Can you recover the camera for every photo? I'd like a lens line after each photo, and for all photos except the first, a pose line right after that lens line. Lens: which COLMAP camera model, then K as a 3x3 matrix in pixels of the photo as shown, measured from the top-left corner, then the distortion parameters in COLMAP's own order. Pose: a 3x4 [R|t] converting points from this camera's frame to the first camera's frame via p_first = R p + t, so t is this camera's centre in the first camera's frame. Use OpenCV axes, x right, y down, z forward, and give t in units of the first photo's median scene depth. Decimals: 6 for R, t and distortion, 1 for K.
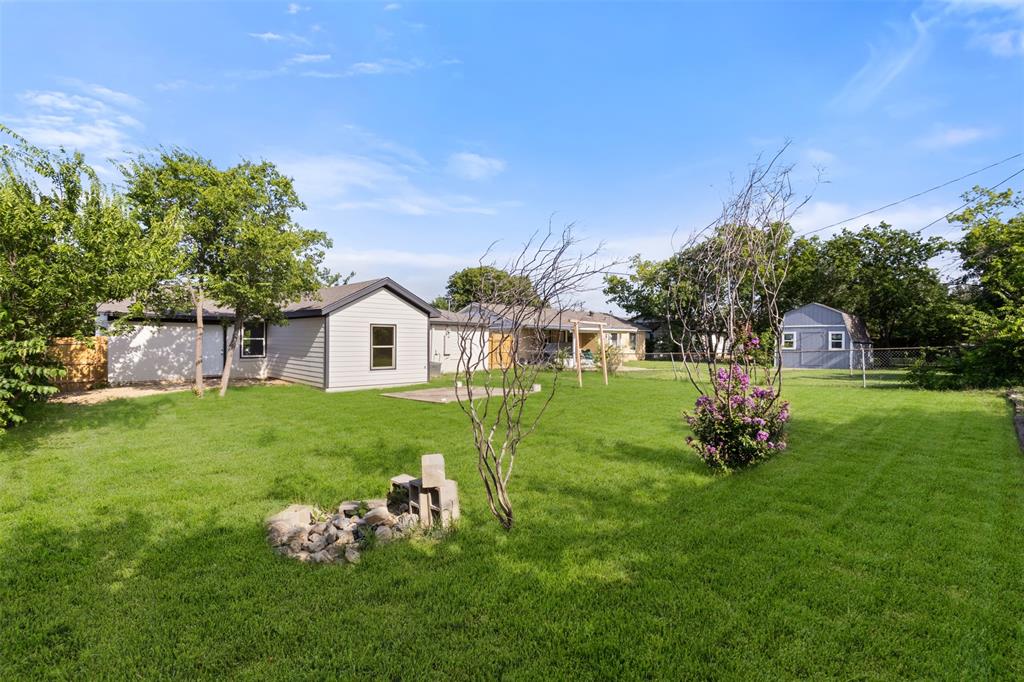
lens RADIAL K [[468.8, 0, 512.0], [0, 468.8, 341.0], [0, 0, 1]] dist [0.012785, -0.000095]
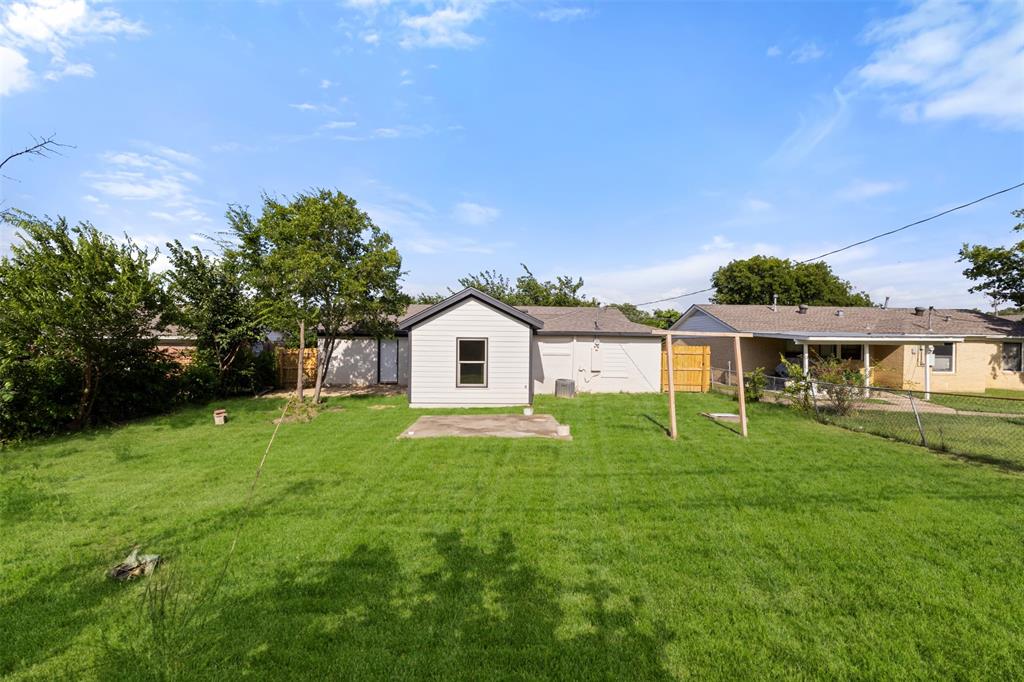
lens RADIAL K [[468.8, 0, 512.0], [0, 468.8, 341.0], [0, 0, 1]] dist [0.012785, -0.000095]
pose [[0.766187, 0.001720, -0.642615, 0.275334], [-0.006517, 0.999966, -0.005094, -0.018484], [0.642584, 0.008091, 0.766172, 0.253697]]
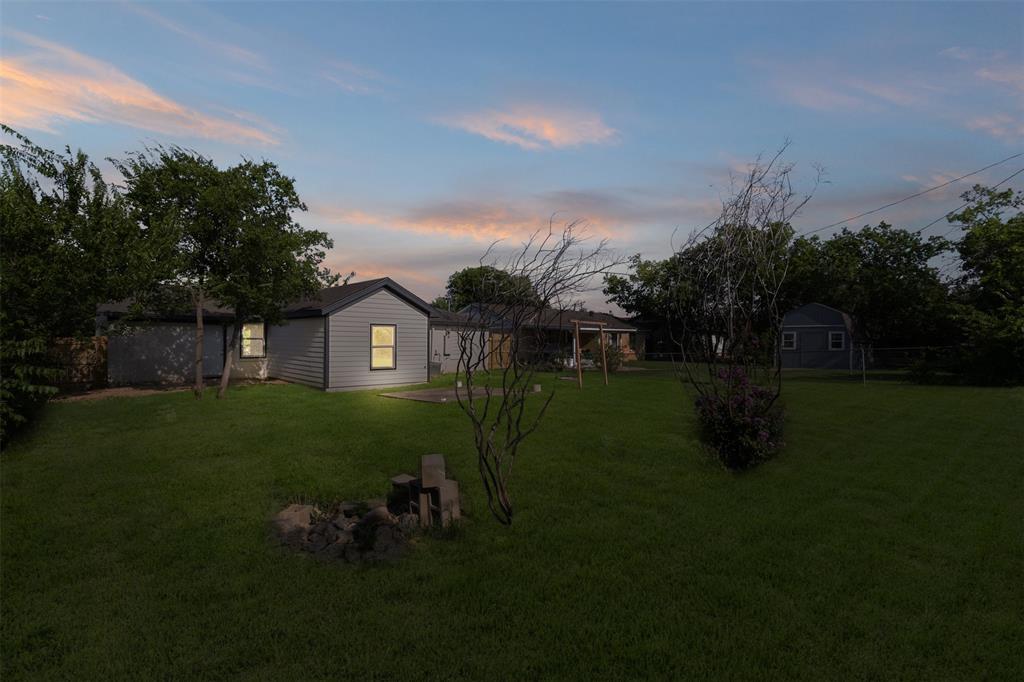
lens RADIAL K [[466.1, 0, 512.0], [0, 466.1, 341.0], [0, 0, 1]] dist [0.011365, -0.000069]
pose [[0.999997, 0.000336, 0.002286, -0.005513], [-0.000330, 0.999996, -0.002651, 0.004996], [-0.002287, 0.002650, 0.999994, 0.008611]]
